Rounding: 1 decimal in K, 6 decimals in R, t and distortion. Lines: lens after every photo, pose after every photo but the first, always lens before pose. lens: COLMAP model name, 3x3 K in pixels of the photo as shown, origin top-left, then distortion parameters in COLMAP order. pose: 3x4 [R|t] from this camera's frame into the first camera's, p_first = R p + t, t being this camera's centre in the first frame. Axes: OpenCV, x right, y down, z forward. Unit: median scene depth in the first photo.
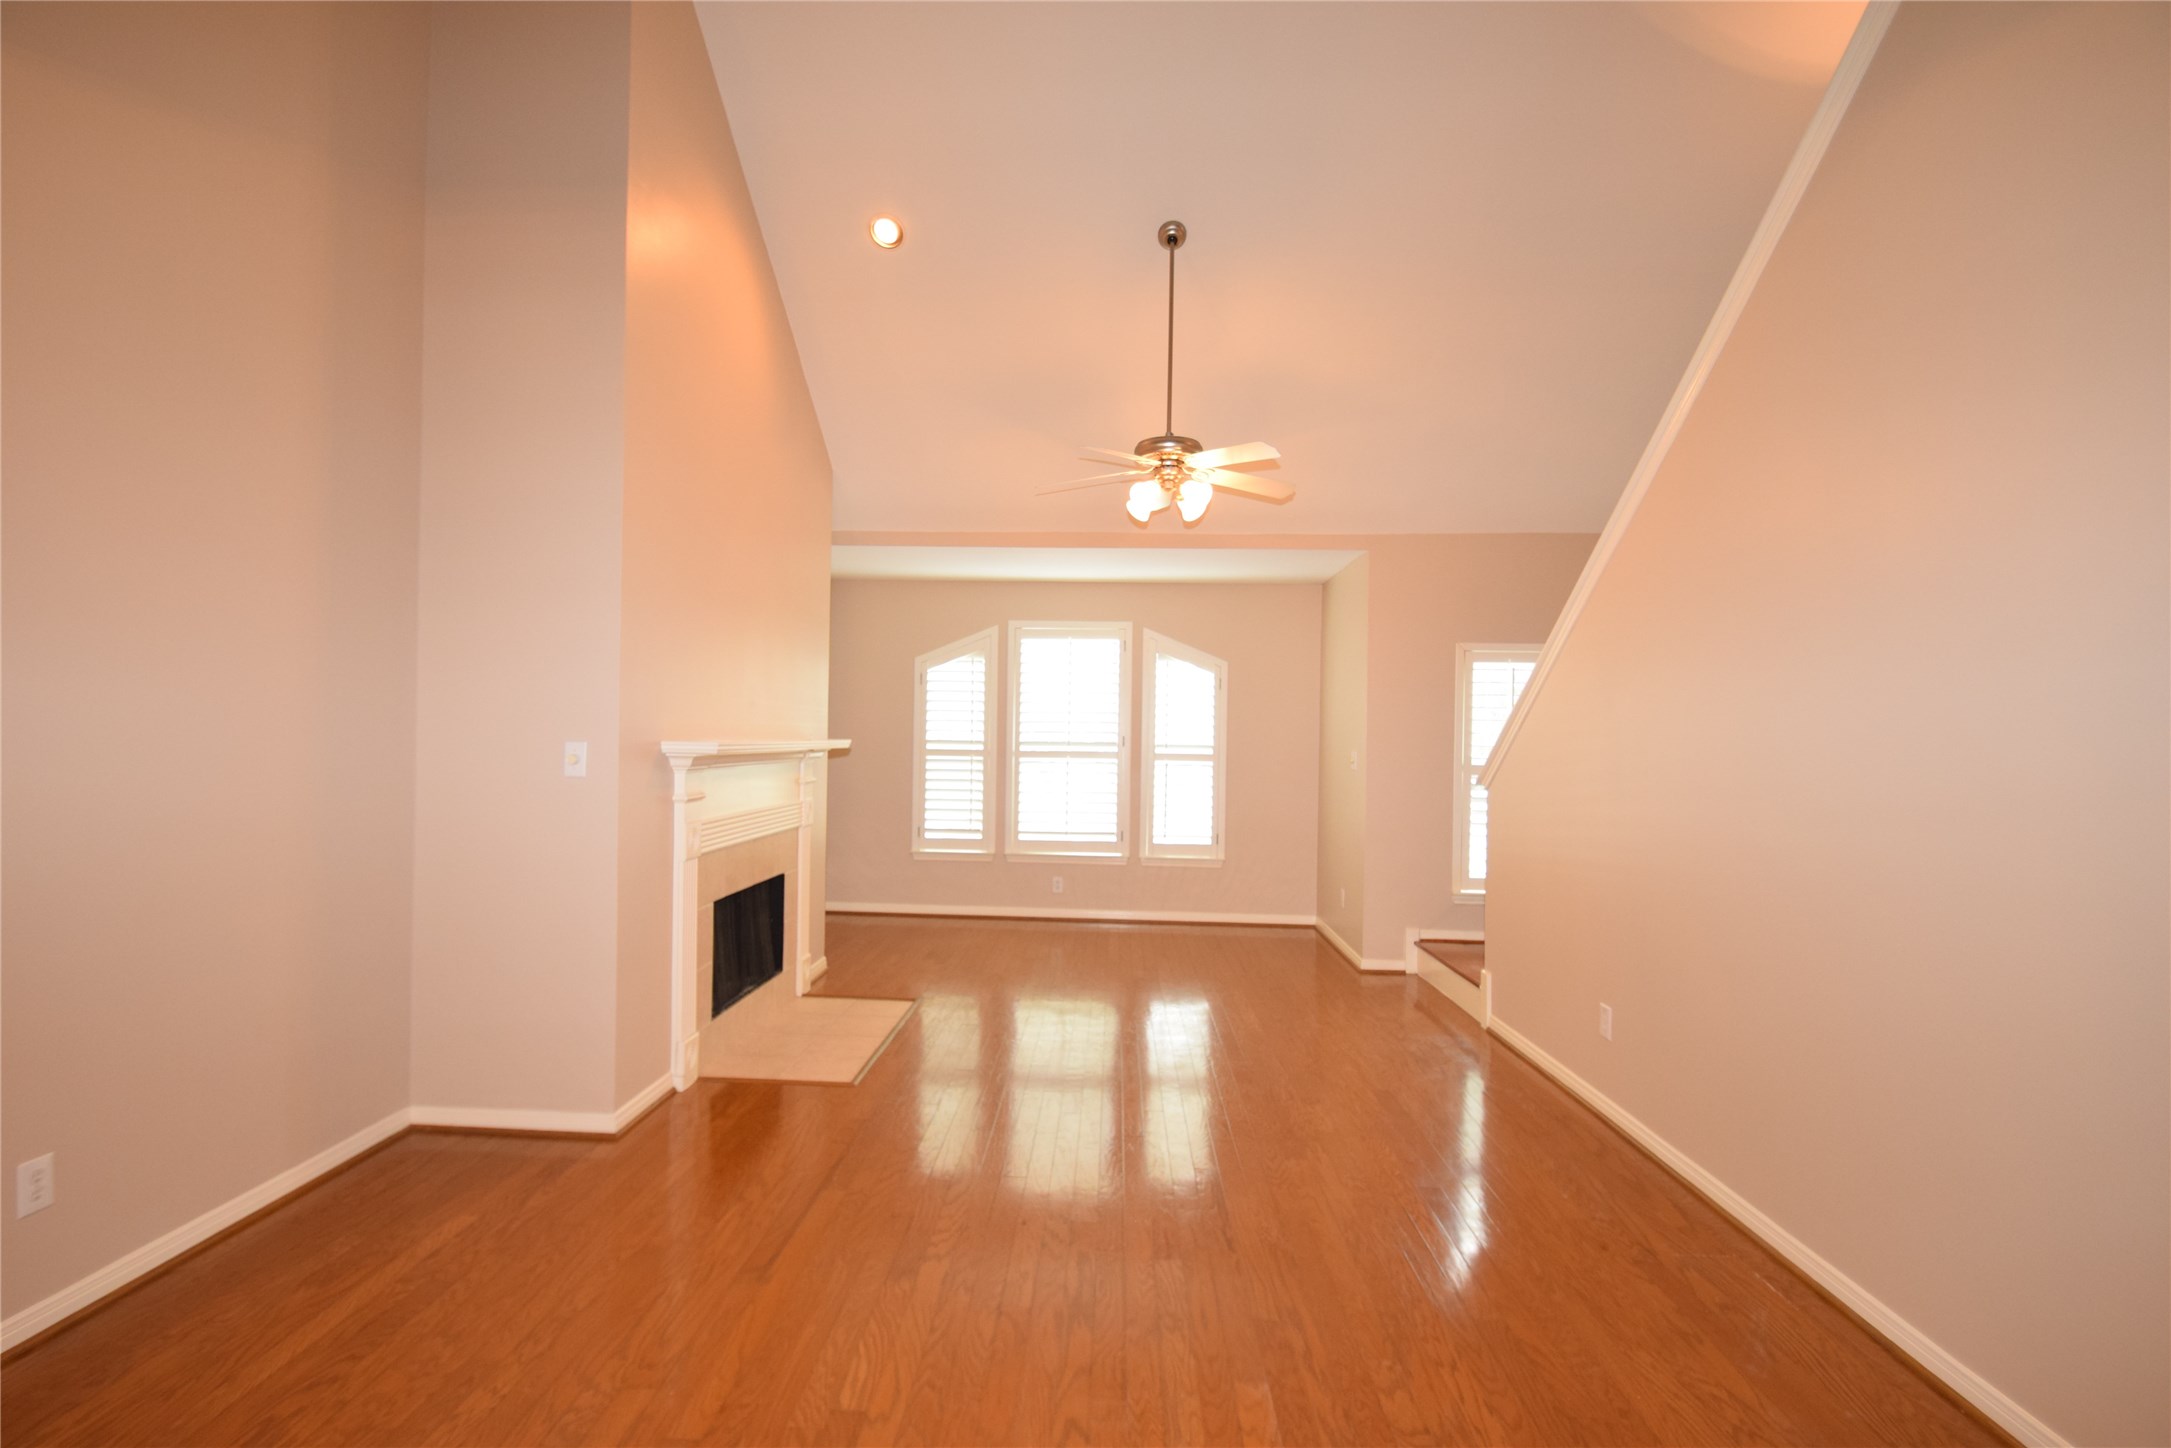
lens RADIAL K [[999.2, 0, 1061.0], [0, 999.2, 730.2], [0, 0, 1]] dist [0.003147, -0.013145]
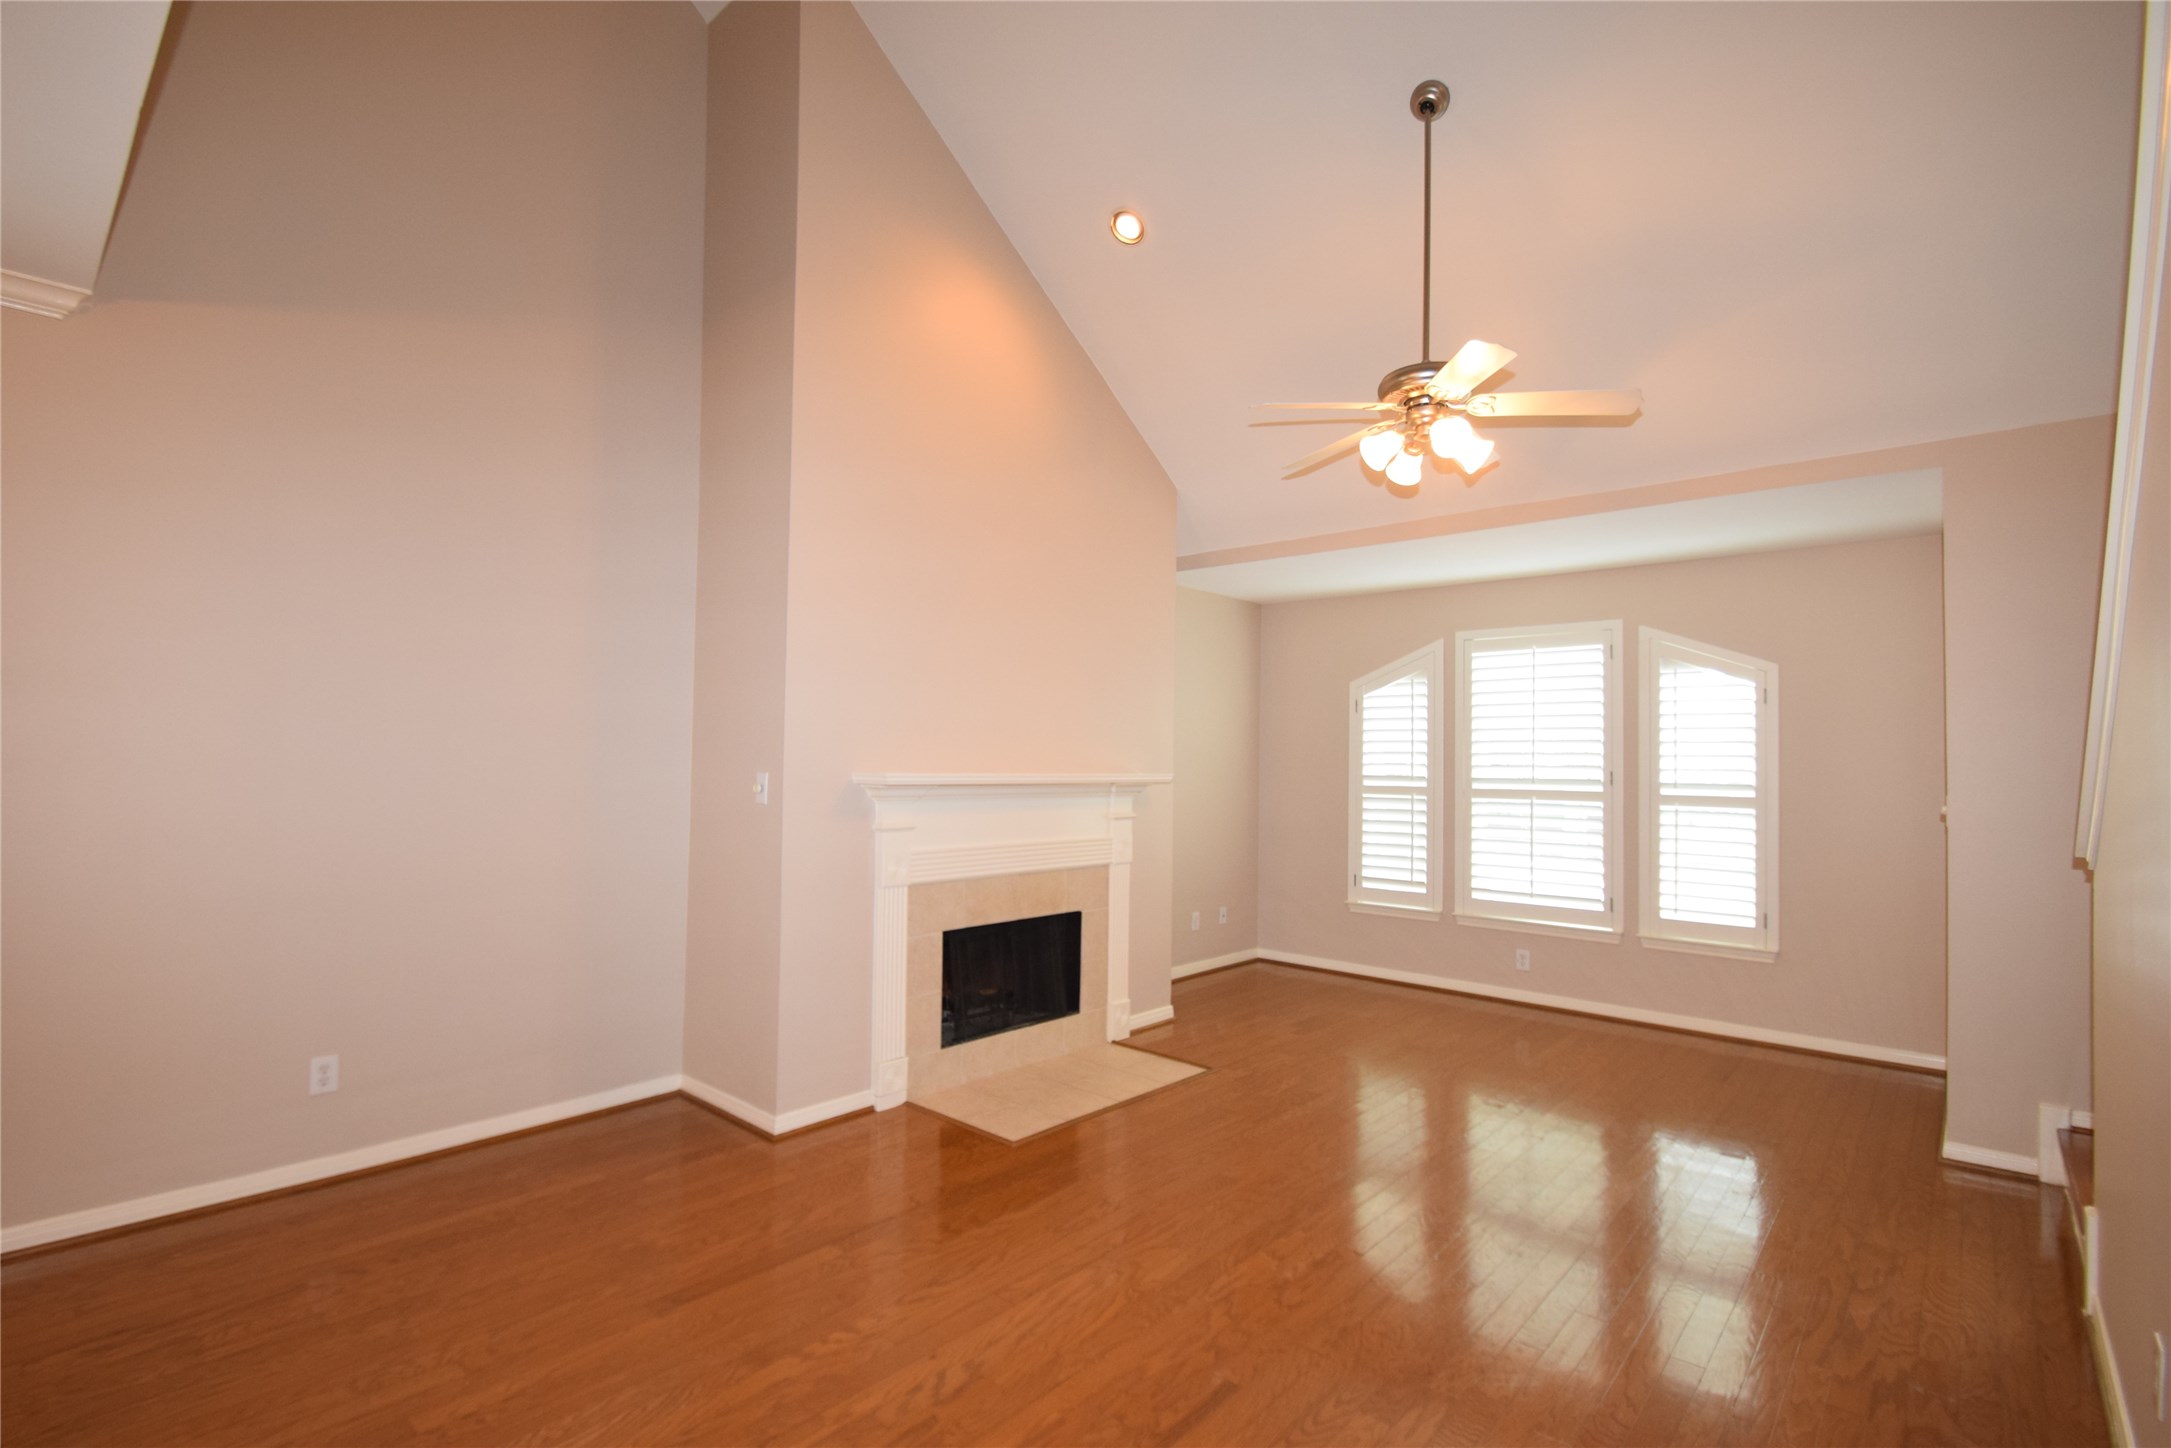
lens RADIAL K [[999.2, 0, 1061.0], [0, 999.2, 730.2], [0, 0, 1]] dist [0.003147, -0.013145]
pose [[0.773885, -0.023734, -0.632881, 0.219993], [0.000952, 0.999340, -0.036312, 0.001844], [0.633326, 0.027499, 0.773397, 0.156477]]
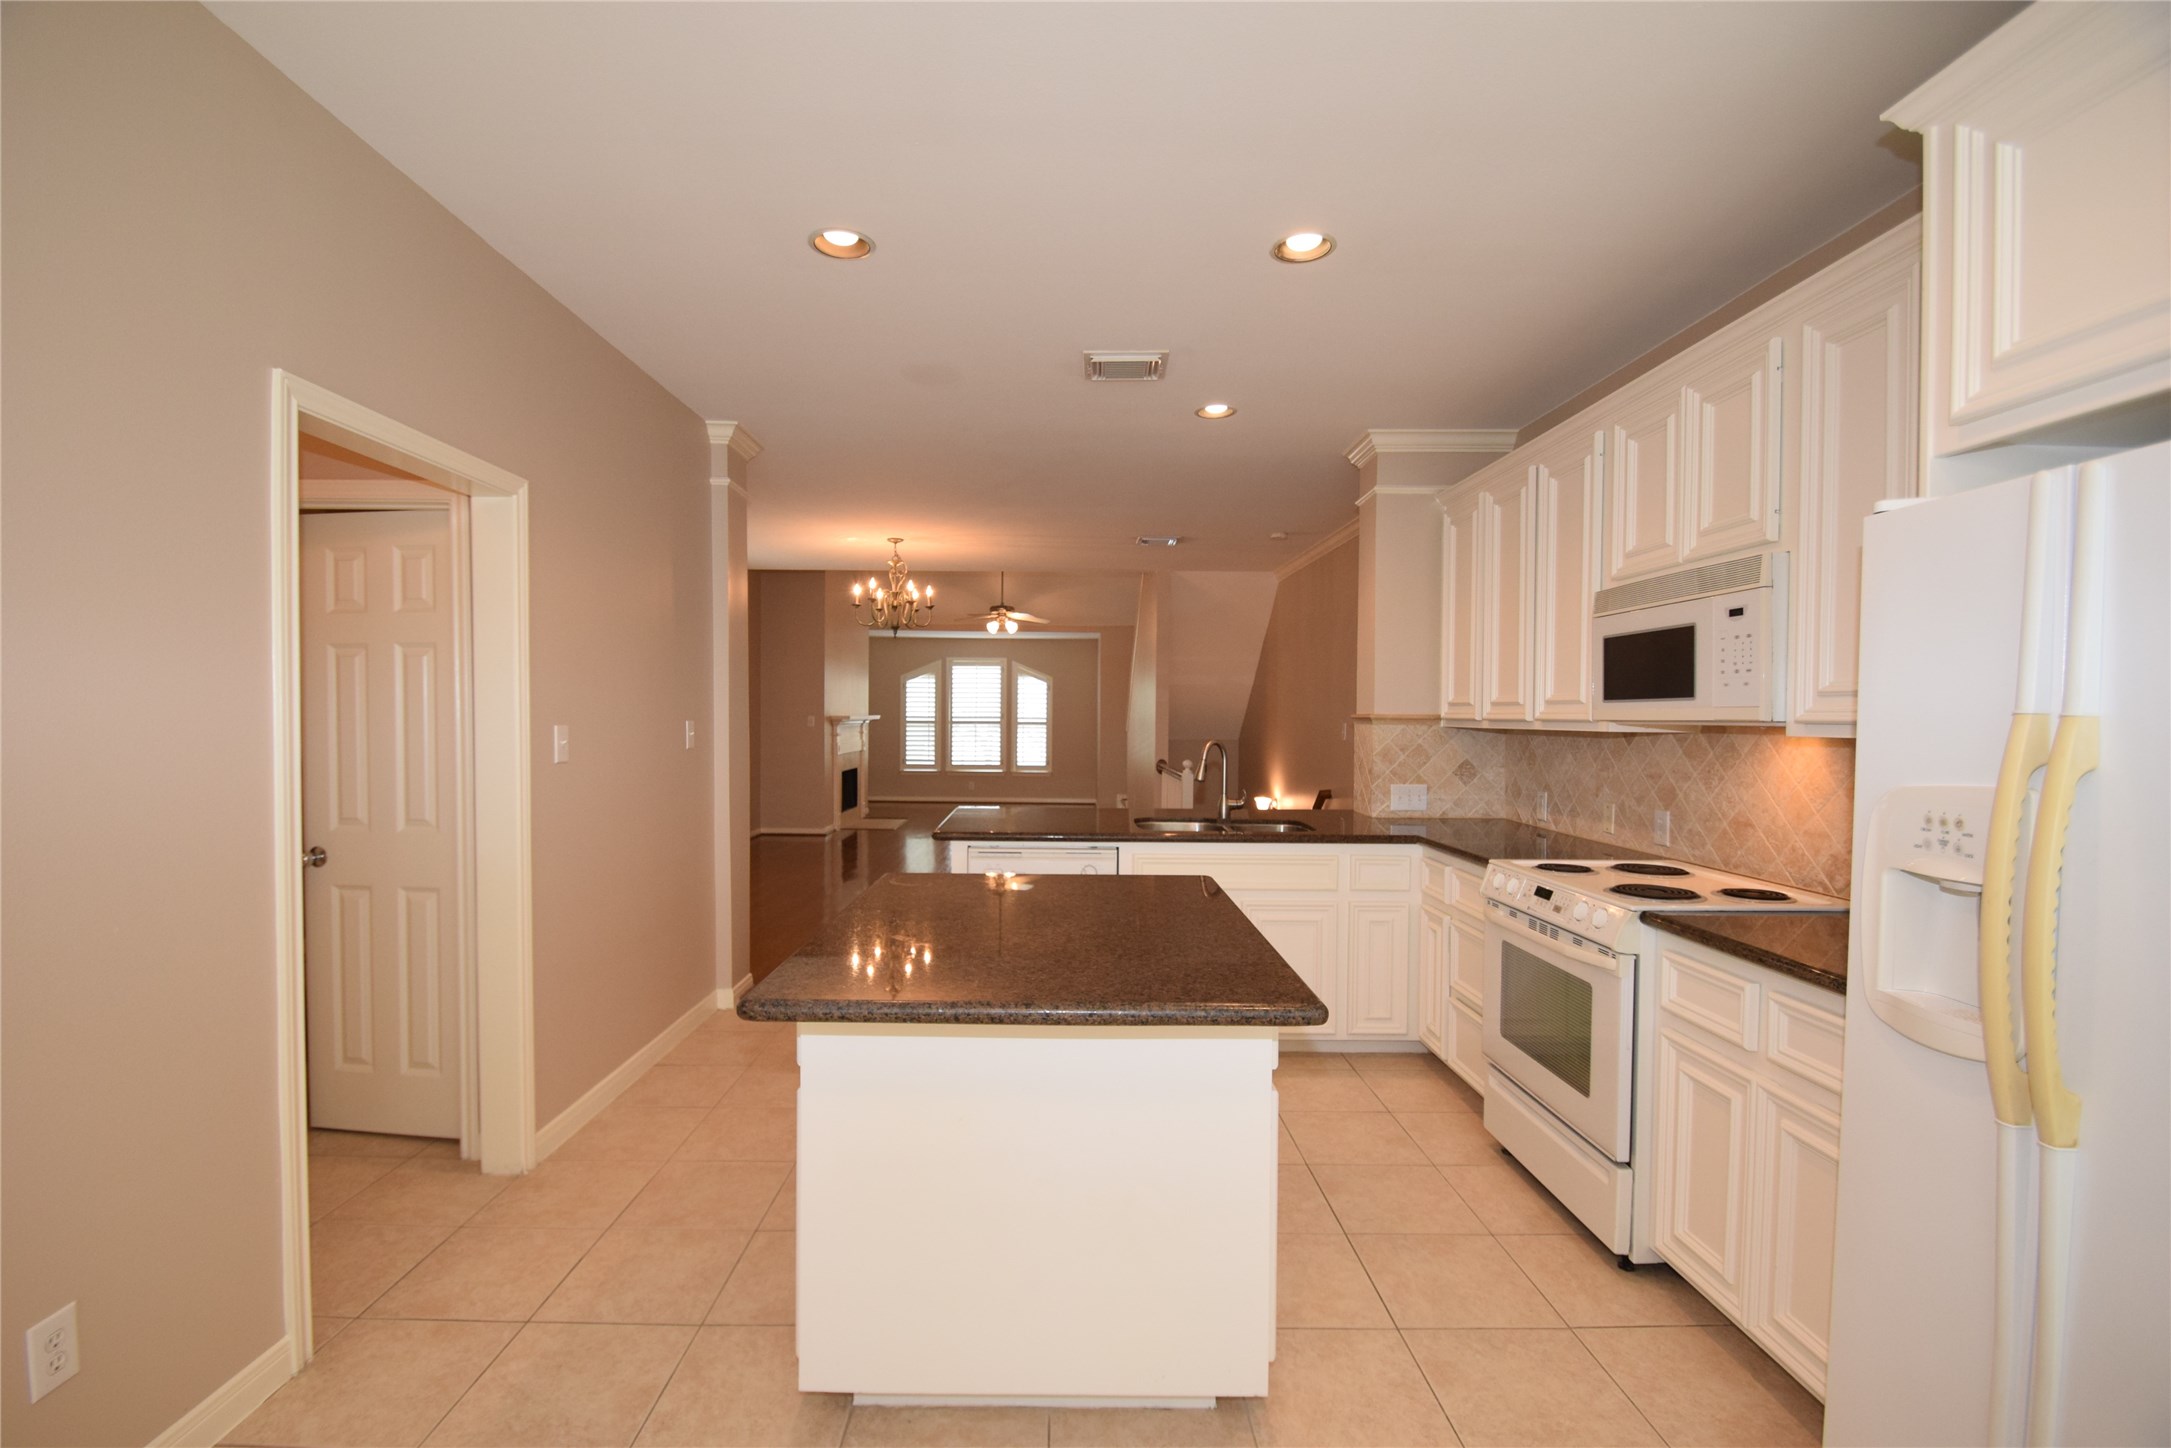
lens RADIAL K [[955.9, 0, 1065.9], [0, 955.9, 739.2], [0, 0, 1]] dist [0.001436, -0.000095]
pose [[0.997924, -0.009344, 0.063721, 0.066875], [0.007475, 0.999537, 0.029504, 0.001438], [-0.063967, -0.028967, 0.997532, -0.989494]]
